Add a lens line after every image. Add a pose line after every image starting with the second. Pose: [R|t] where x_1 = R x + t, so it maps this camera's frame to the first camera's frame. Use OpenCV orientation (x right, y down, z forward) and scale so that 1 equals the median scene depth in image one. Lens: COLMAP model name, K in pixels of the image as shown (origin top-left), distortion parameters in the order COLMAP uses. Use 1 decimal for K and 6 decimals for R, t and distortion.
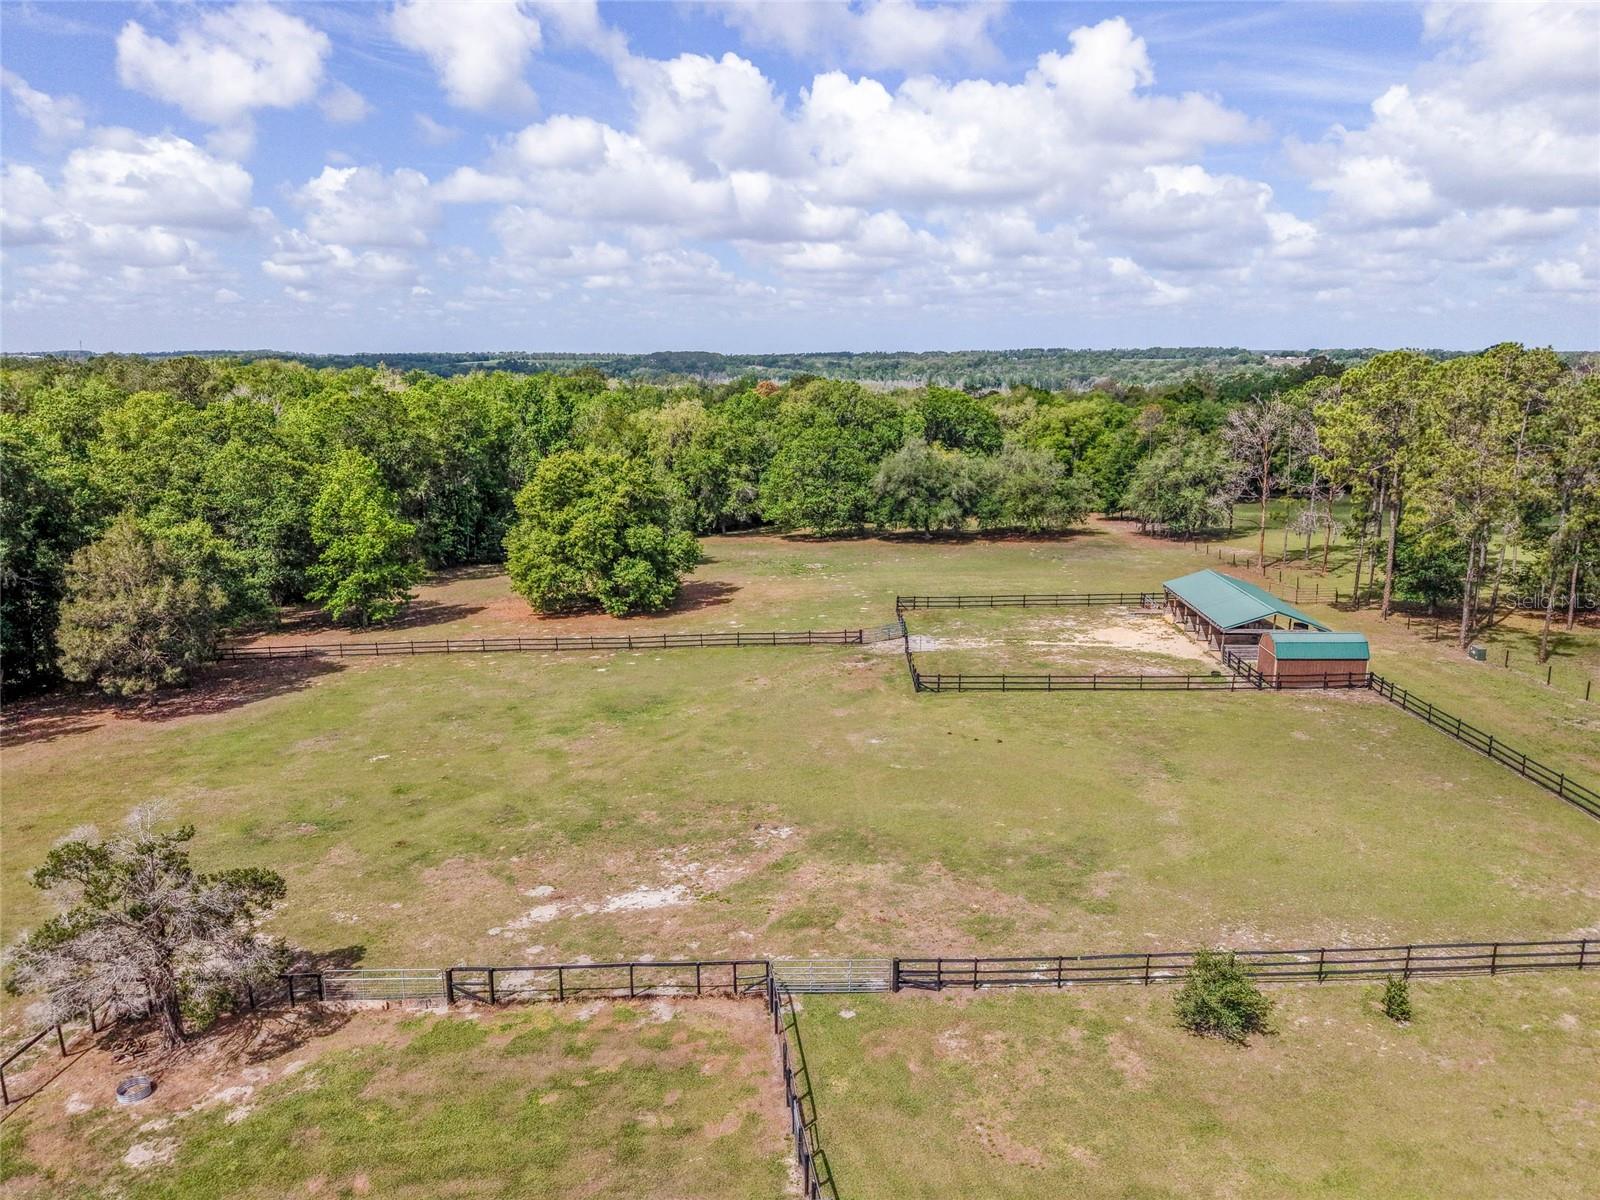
lens RADIAL K [[1098.6, 0, 800.0], [0, 1098.6, 600.0], [0, 0, 1]] dist [0.024141, -0.024263]
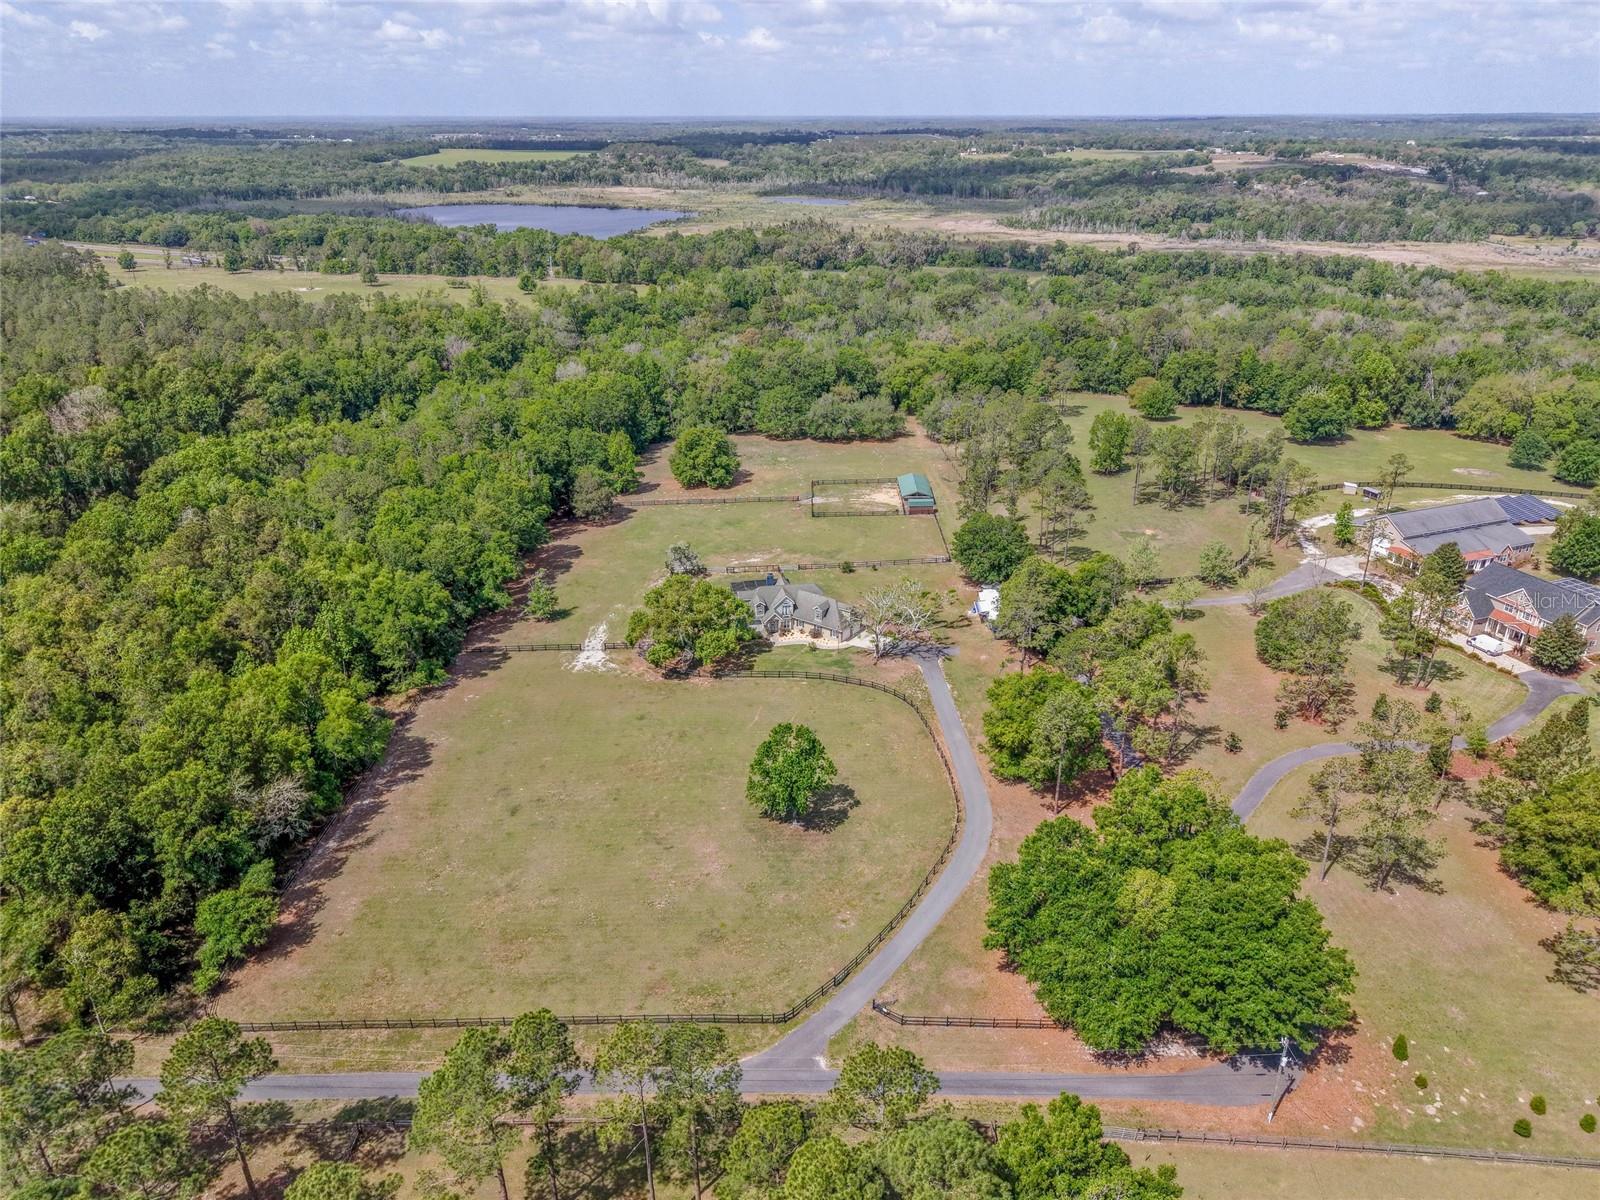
lens RADIAL K [[1098.6, 0, 800.0], [0, 1098.6, 600.0], [0, 0, 1]] dist [0.024141, -0.024263]
pose [[0.999356, -0.013214, 0.033372, -0.040547], [0.006890, 0.983102, 0.182931, -0.219785], [-0.035226, -0.182584, 0.982559, -1.850240]]
